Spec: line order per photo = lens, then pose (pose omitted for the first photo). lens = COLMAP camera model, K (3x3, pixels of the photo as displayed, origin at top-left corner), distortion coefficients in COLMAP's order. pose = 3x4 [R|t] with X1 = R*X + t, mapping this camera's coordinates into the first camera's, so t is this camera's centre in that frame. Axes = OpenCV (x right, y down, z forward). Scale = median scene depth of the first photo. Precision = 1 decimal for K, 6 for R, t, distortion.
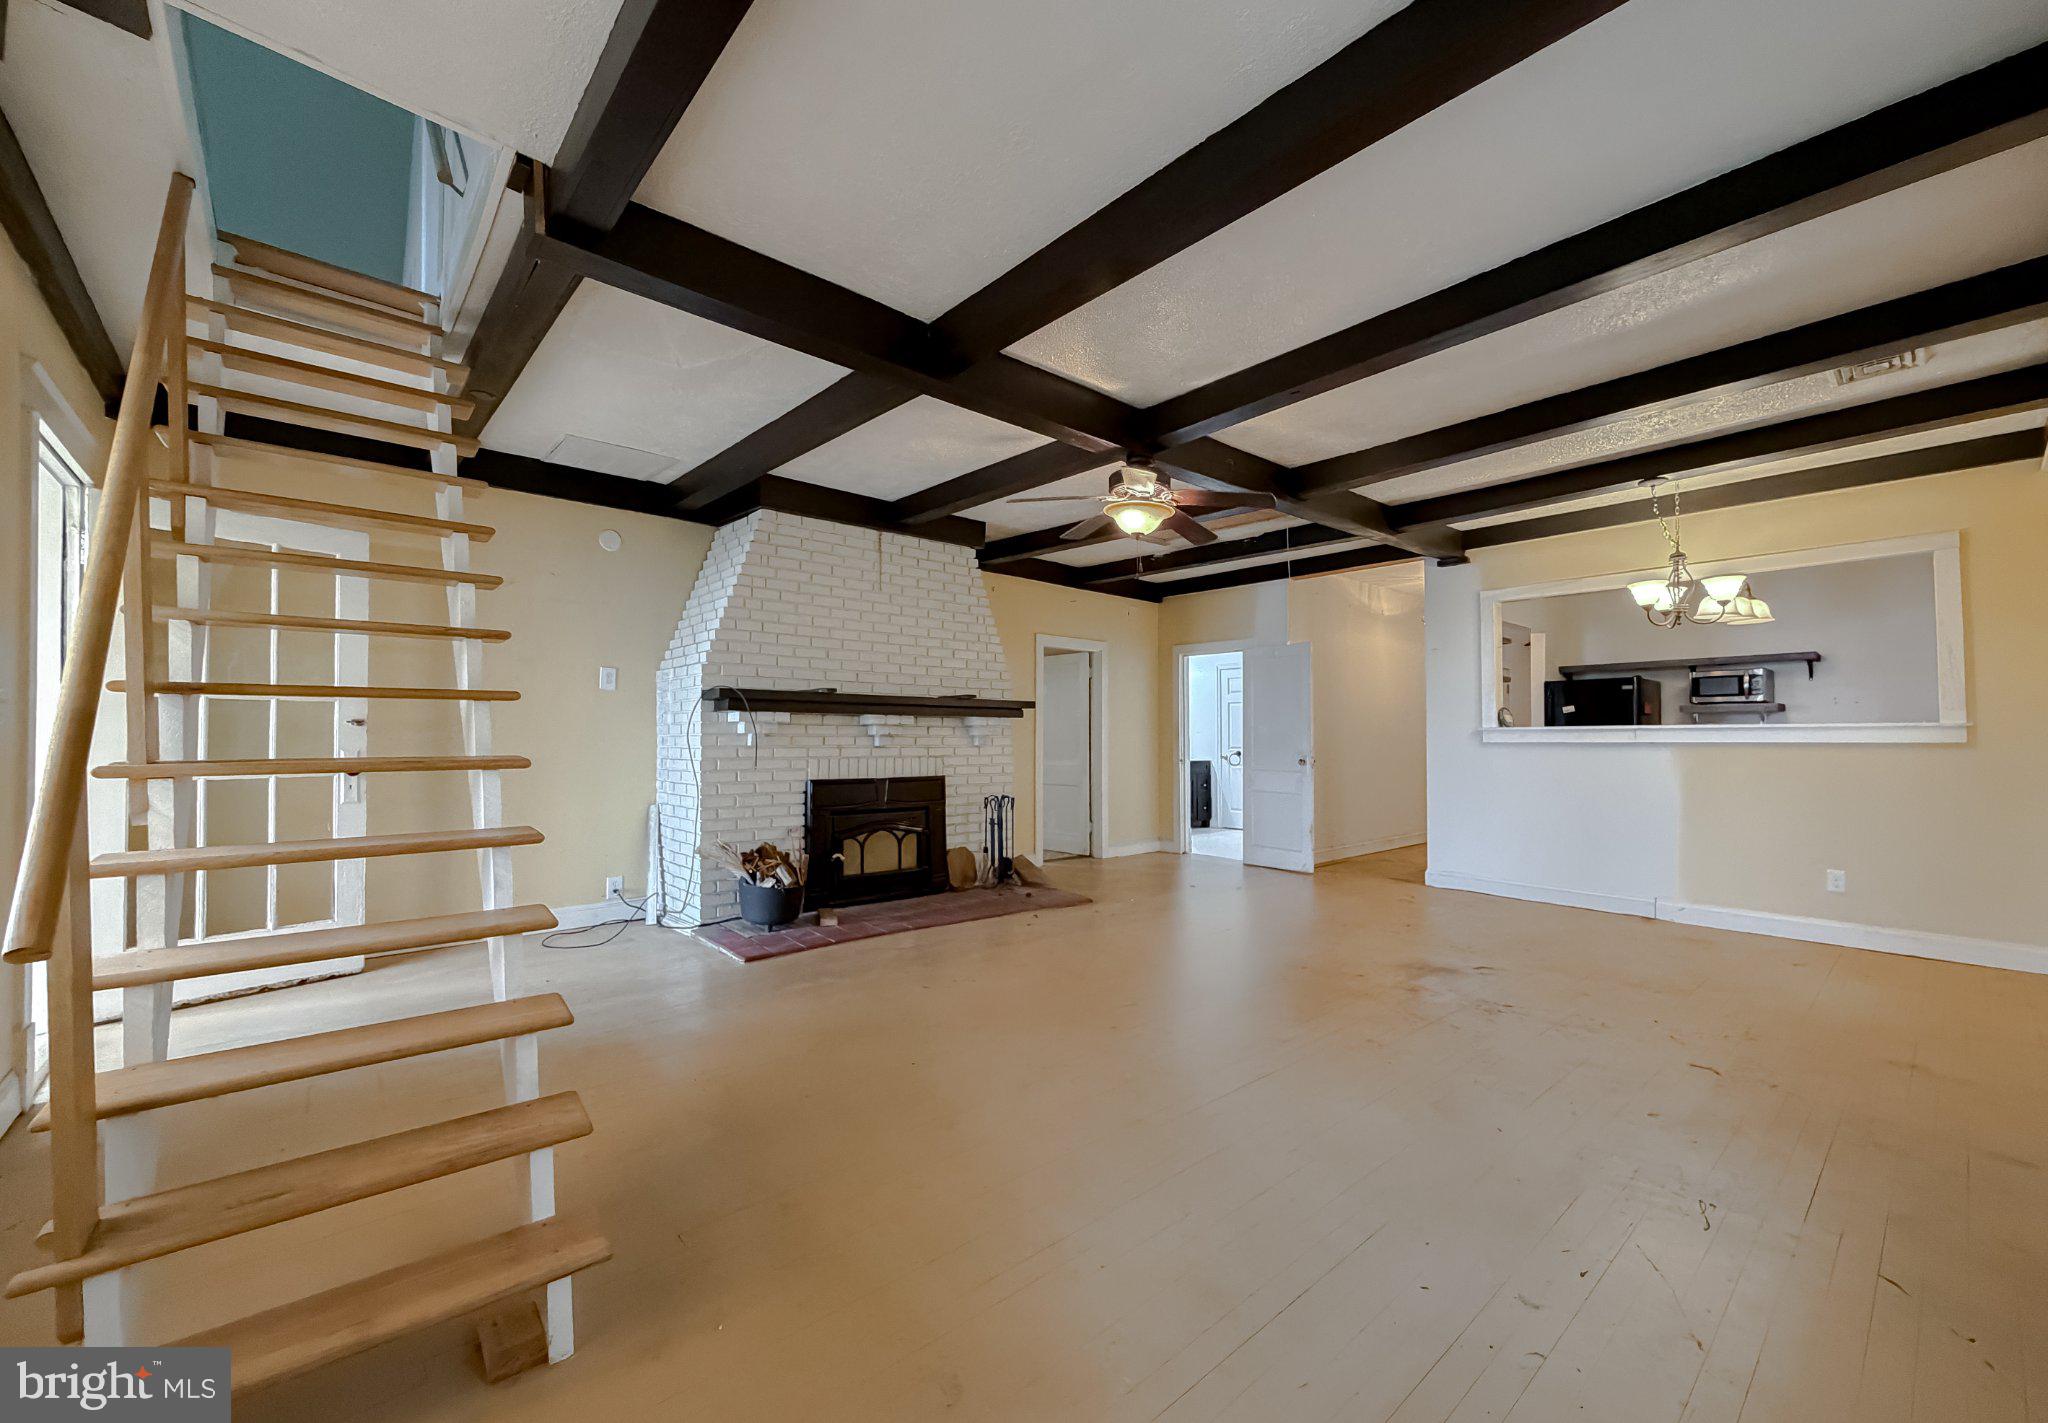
lens RADIAL K [[836.7, 0, 1029.4], [0, 836.7, 724.8], [0, 0, 1]] dist [-0.002360, 0.000502]
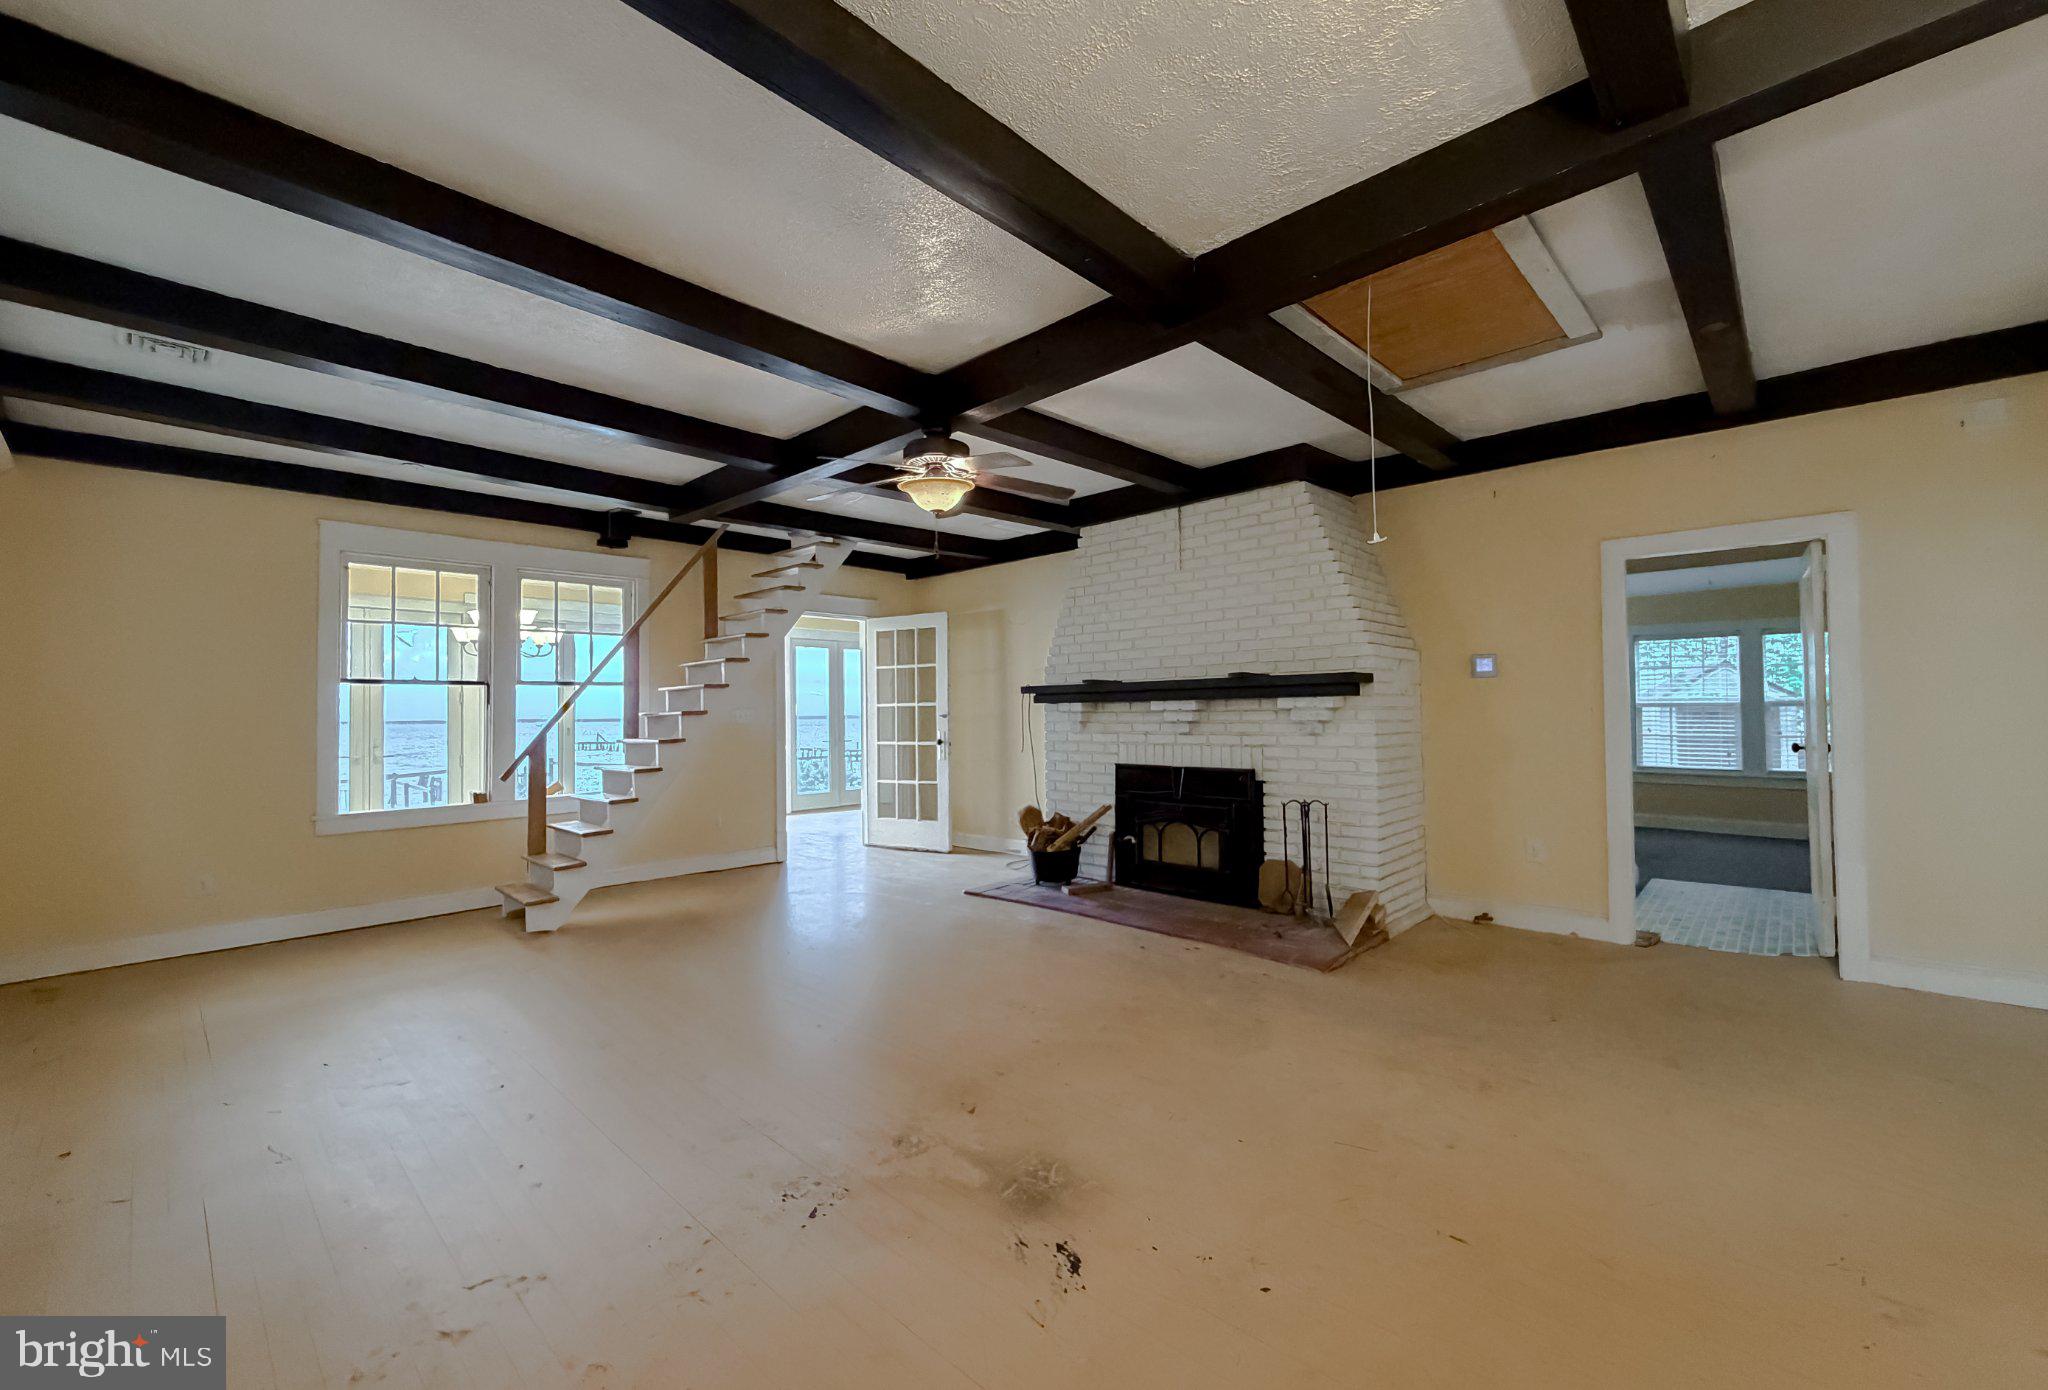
lens RADIAL K [[846.3, 0, 997.3], [0, 846.3, 705.8], [0, 0, 1]] dist [0.004165, 0.000036]
pose [[0.072898, -0.013969, -0.997242, 0.771874], [0.031017, 0.999450, -0.011733, -0.000711], [0.996857, -0.030076, 0.073291, 0.724080]]
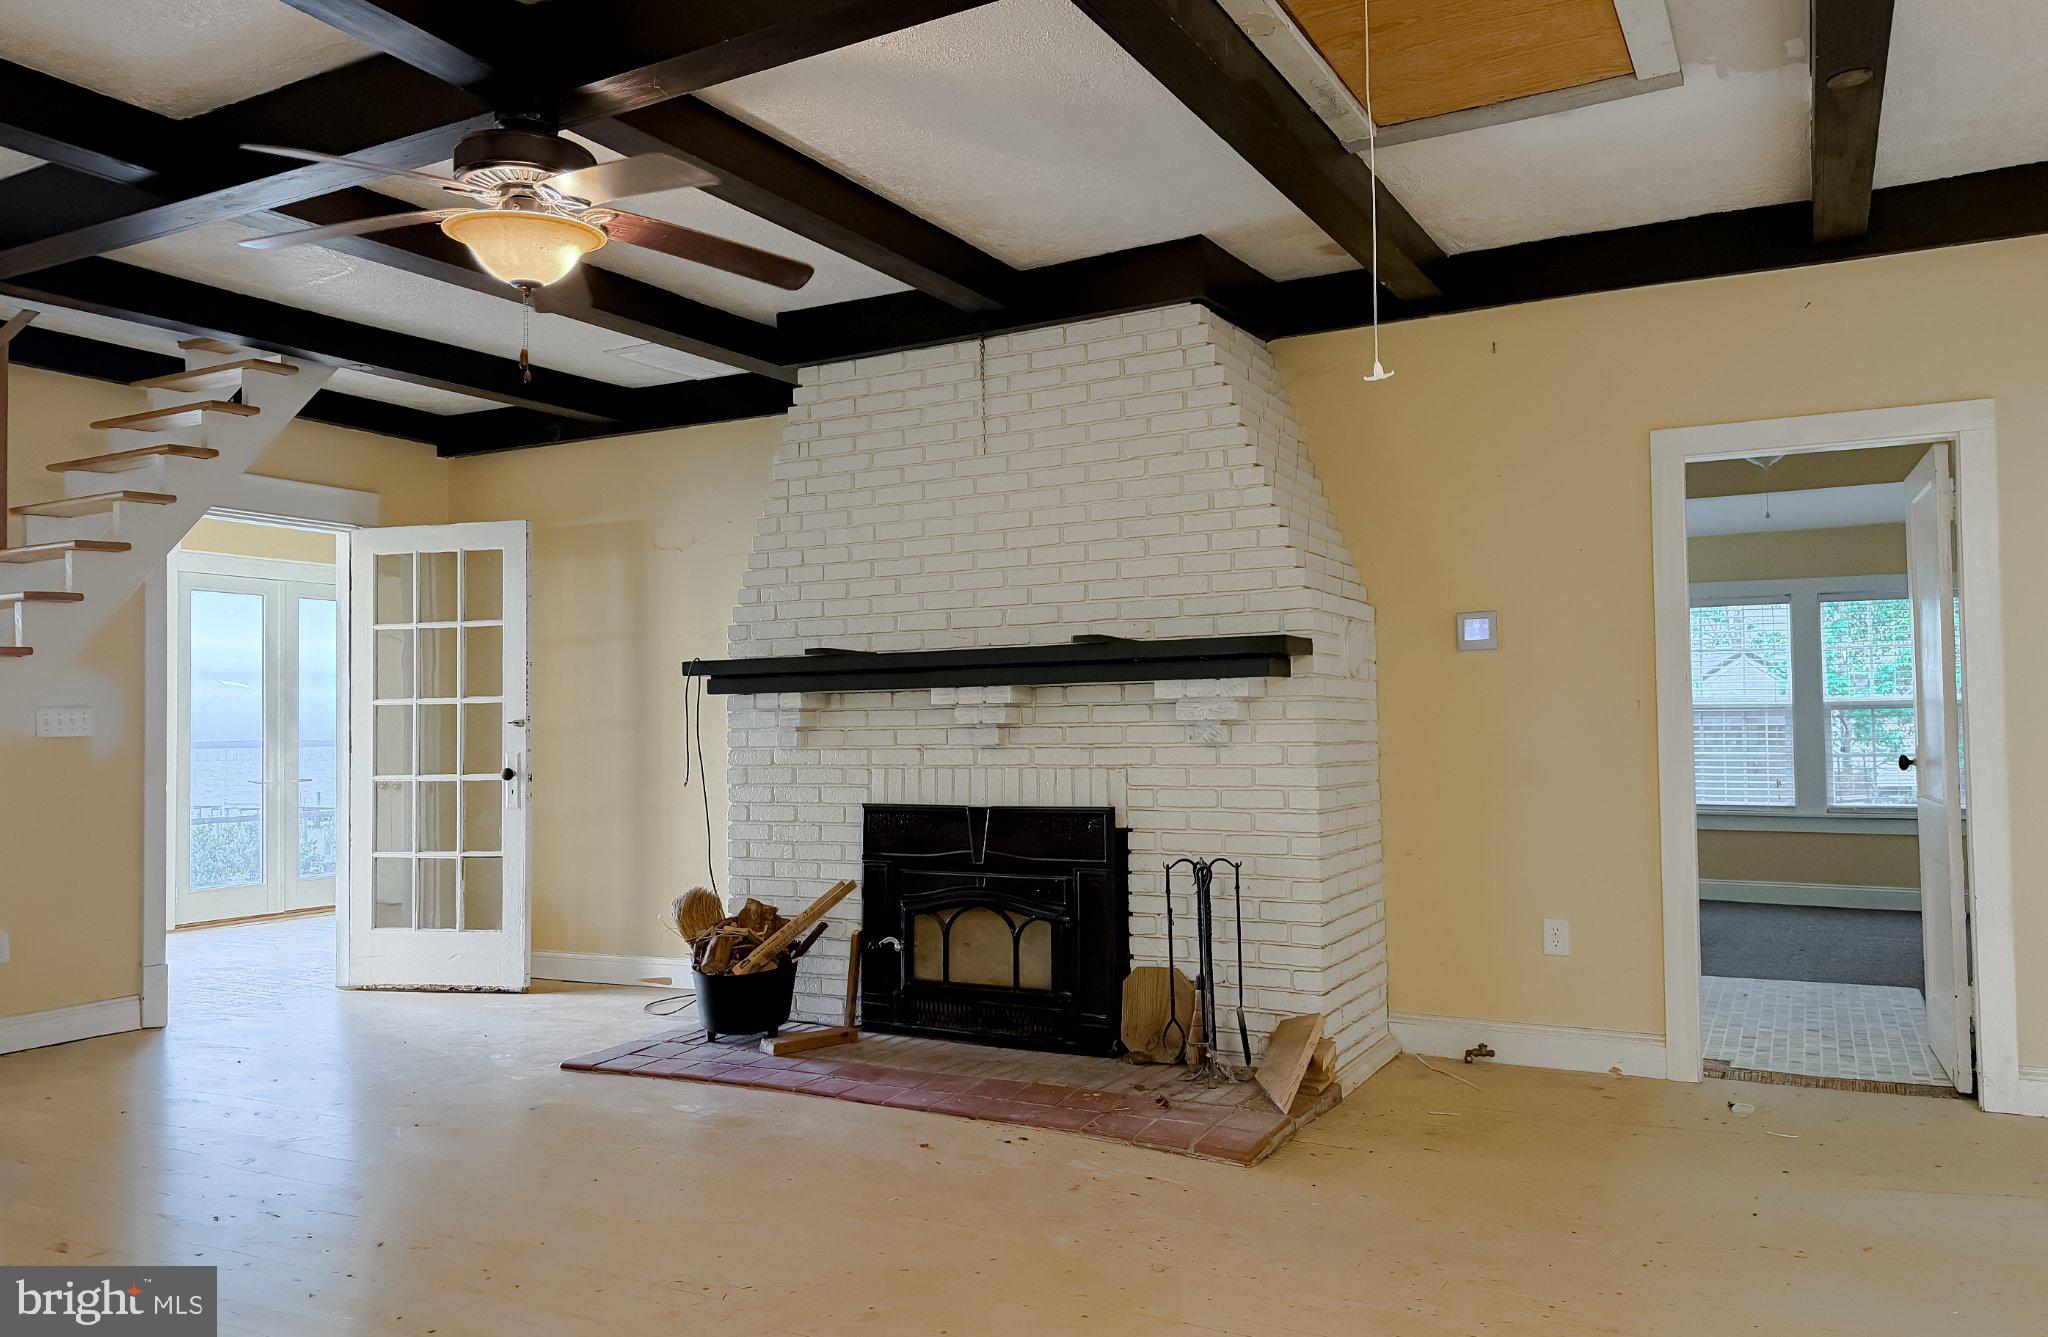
lens RADIAL K [[1462.3, 0, 1036.0], [0, 1462.3, 681.4], [0, 0, 1]] dist [0.079554, -0.053085]
pose [[0.347661, -0.039087, -0.936805, 0.702824], [0.030523, 0.999073, -0.030358, 0.013886], [0.937123, -0.018040, 0.348532, 0.711948]]
